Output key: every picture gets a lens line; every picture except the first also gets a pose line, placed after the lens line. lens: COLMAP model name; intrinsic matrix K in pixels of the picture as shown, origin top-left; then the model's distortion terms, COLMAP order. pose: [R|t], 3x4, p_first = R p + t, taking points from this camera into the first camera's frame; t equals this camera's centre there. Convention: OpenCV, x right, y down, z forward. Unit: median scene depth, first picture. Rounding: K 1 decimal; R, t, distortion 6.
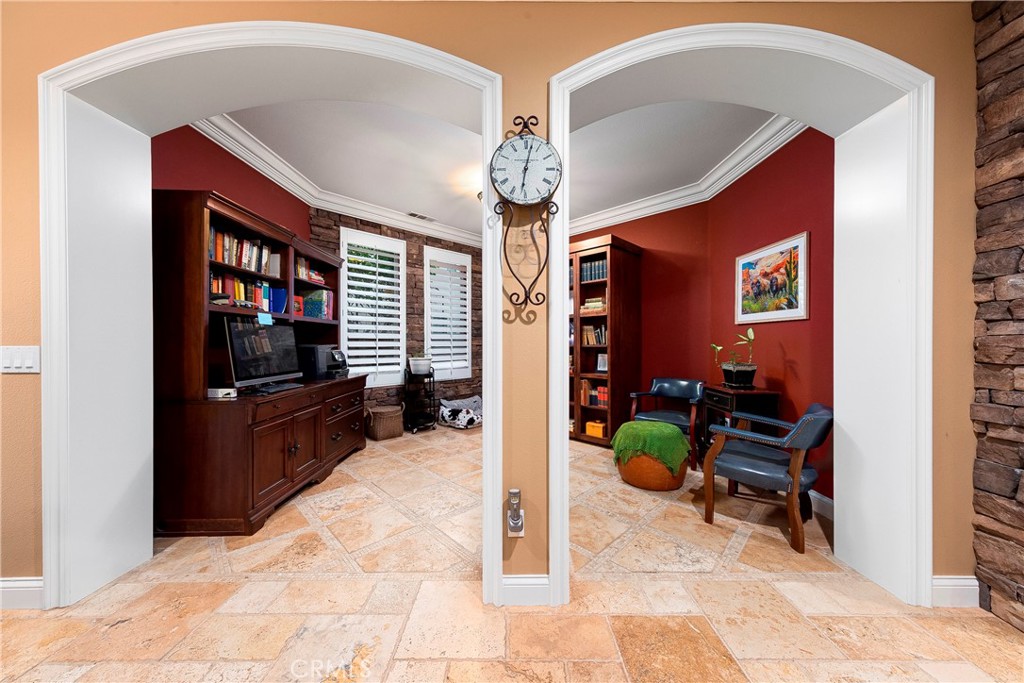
lens RADIAL K [[348.2, 0, 511.5], [0, 348.2, 343.0], [0, 0, 1]] dist [0.006893, 0.000028]
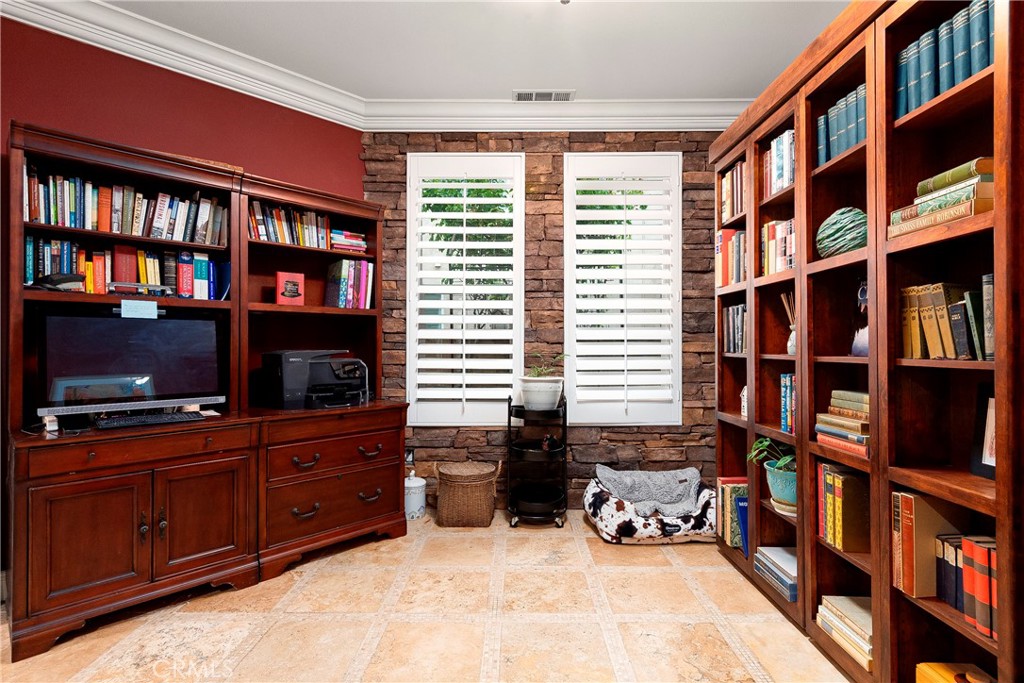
lens RADIAL K [[516.0, 0, 510.4], [0, 516.0, 343.6], [0, 0, 1]] dist [0.005512, -0.000008]
pose [[0.705207, 0.000924, -0.709001, 0.274355], [-0.003053, 0.999994, -0.001734, -0.004611], [0.708995, 0.003387, 0.705206, 0.515966]]
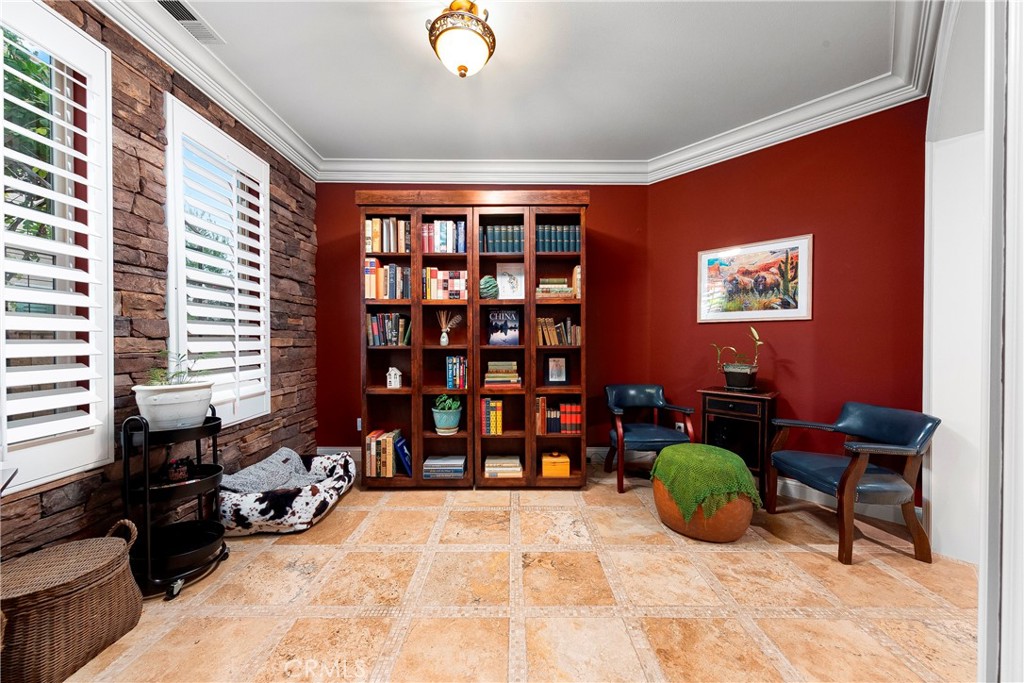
lens RADIAL K [[365.0, 0, 514.0], [0, 365.0, 343.7], [0, 0, 1]] dist [-0.000201, -0.000171]
pose [[0.700748, -0.006333, 0.713381, -0.332220], [0.000852, 0.999967, 0.008041, -0.003940], [-0.713409, -0.005027, 0.700730, 0.538268]]
